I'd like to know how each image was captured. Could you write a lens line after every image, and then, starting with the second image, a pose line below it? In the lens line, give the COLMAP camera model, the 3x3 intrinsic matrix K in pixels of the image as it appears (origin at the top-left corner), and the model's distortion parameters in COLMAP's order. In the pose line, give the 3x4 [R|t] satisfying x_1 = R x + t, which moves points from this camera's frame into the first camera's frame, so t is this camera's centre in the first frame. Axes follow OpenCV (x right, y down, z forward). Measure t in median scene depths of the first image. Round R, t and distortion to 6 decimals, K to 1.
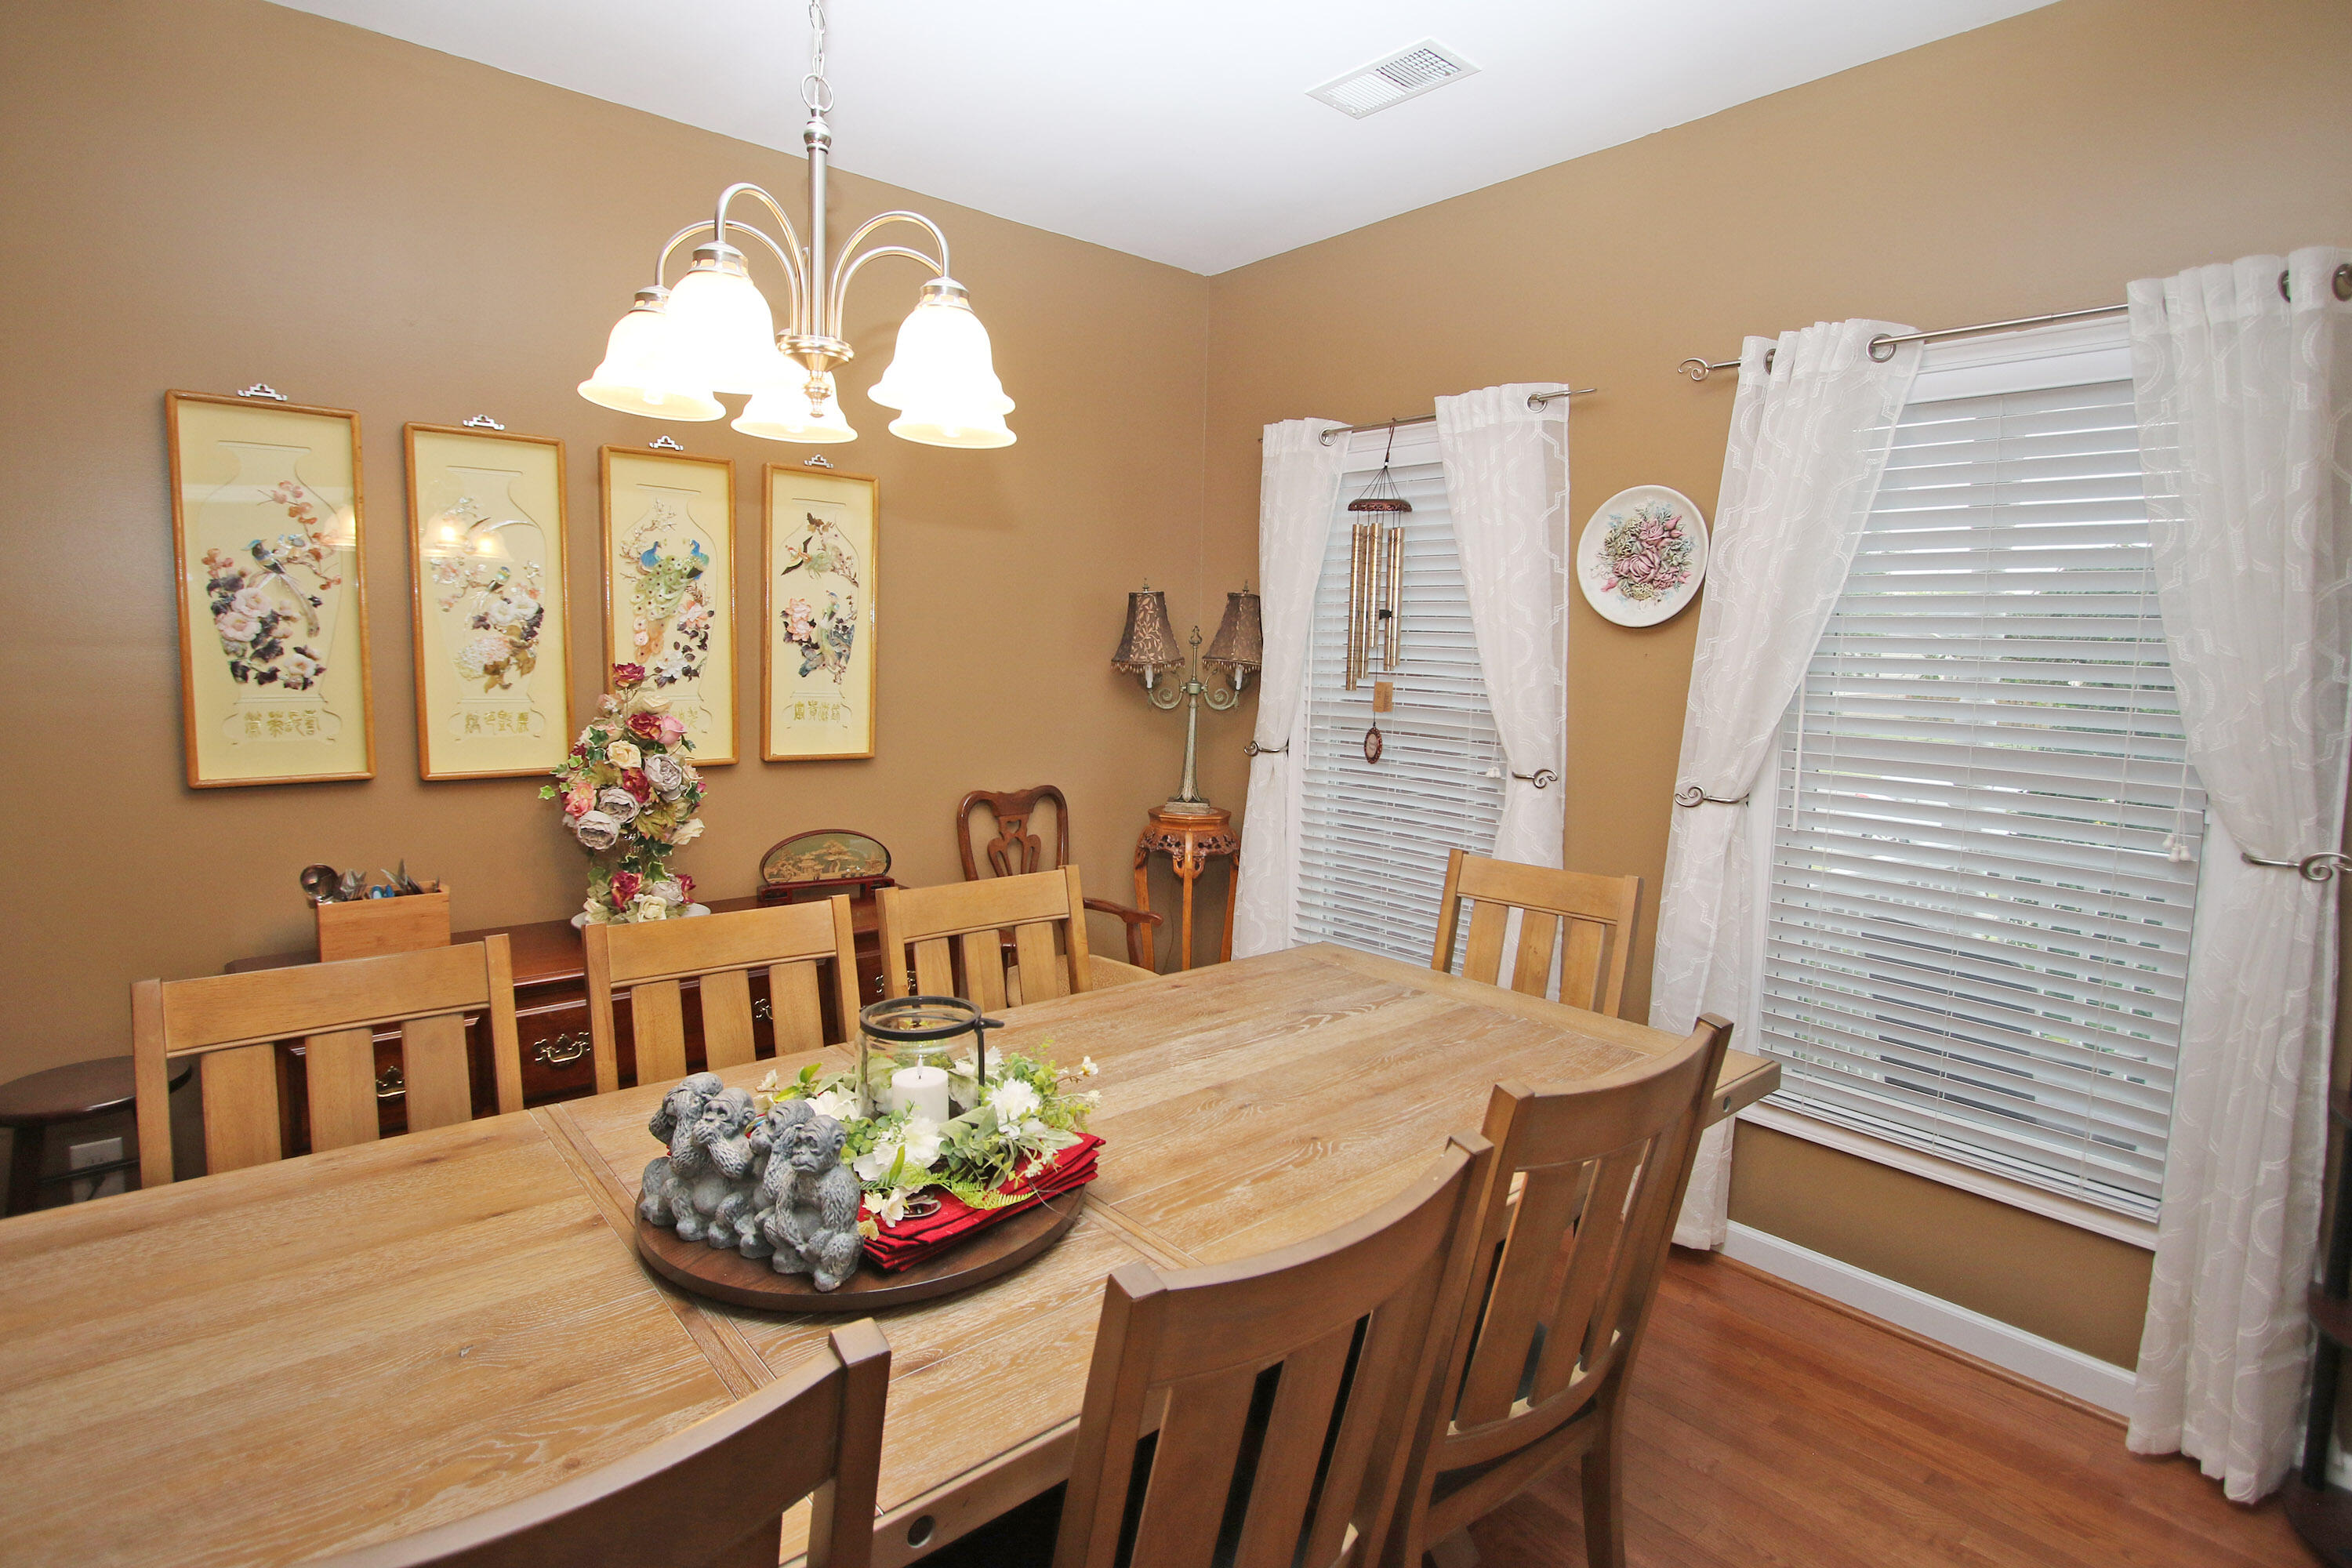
lens RADIAL K [[1172.0, 0, 1149.7], [0, 1172.0, 741.7], [0, 0, 1]] dist [0.000282, 0.000589]
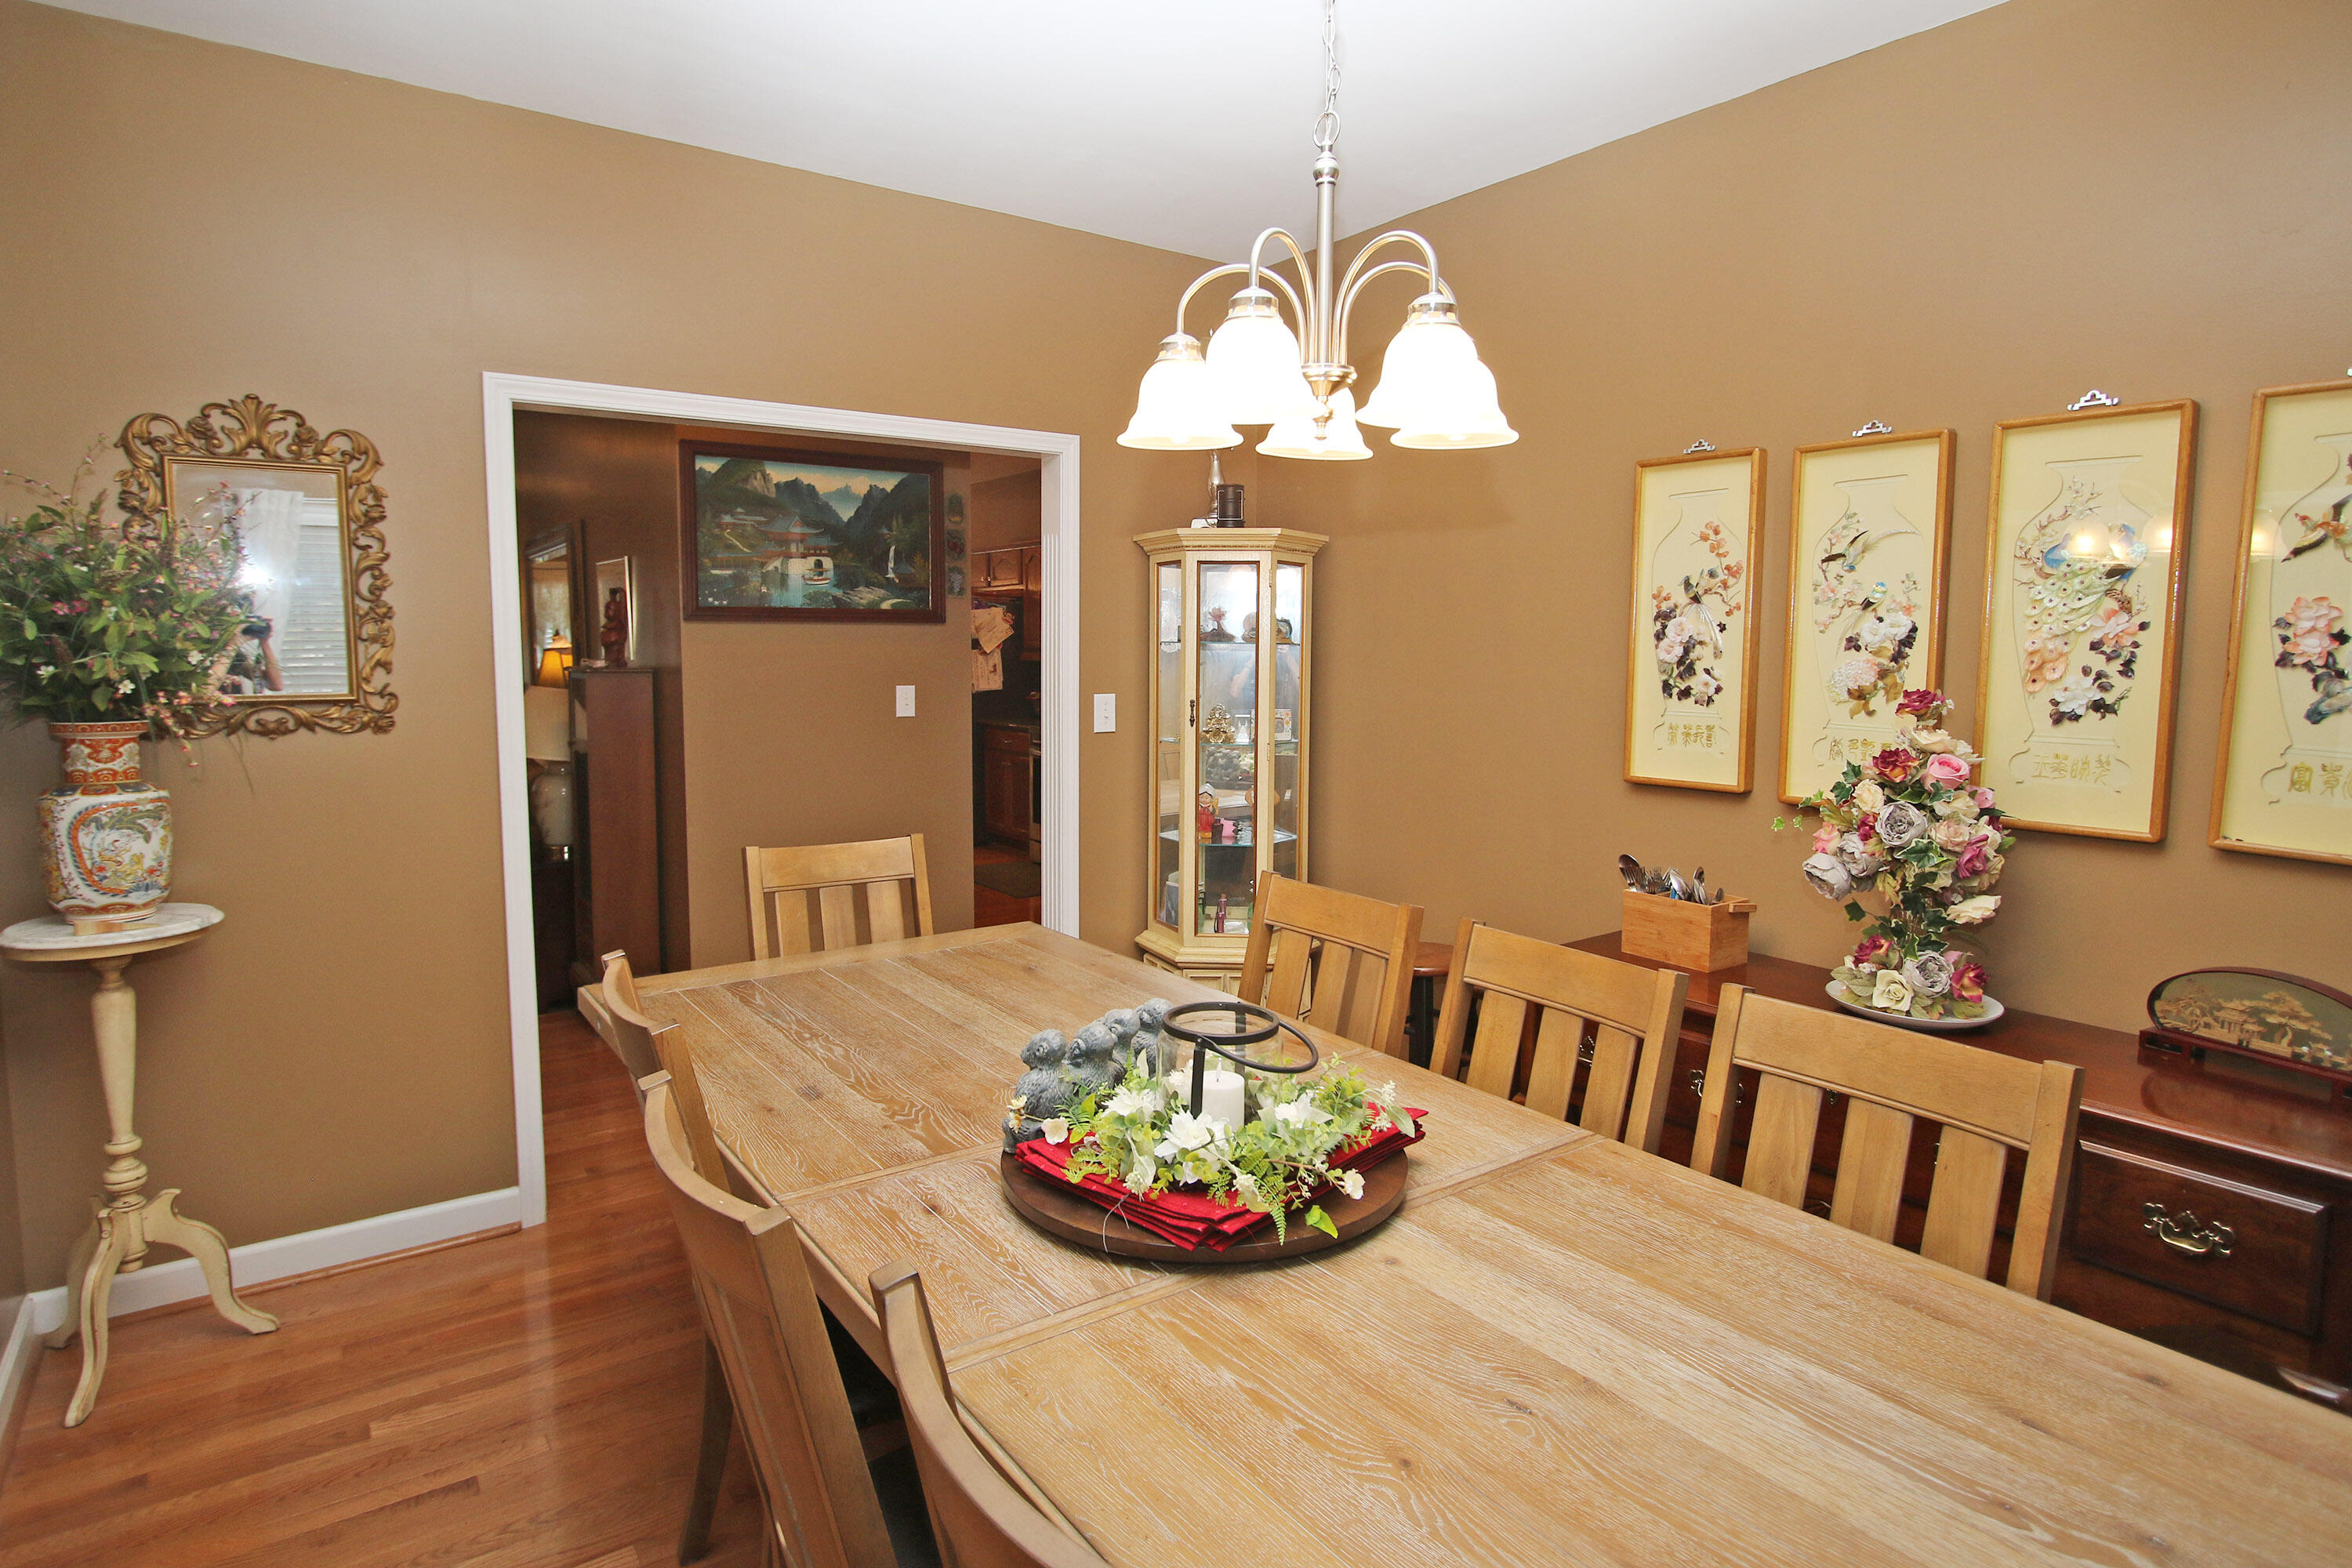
lens RADIAL K [[1251.7, 0, 1184.0], [0, 1251.7, 748.3], [0, 0, 1]] dist [-0.001867, -0.000647]
pose [[-0.049623, 0.068165, -0.996439, 0.499925], [-0.092088, 0.993106, 0.072523, -0.045545], [0.994514, 0.095359, -0.043004, 0.564681]]
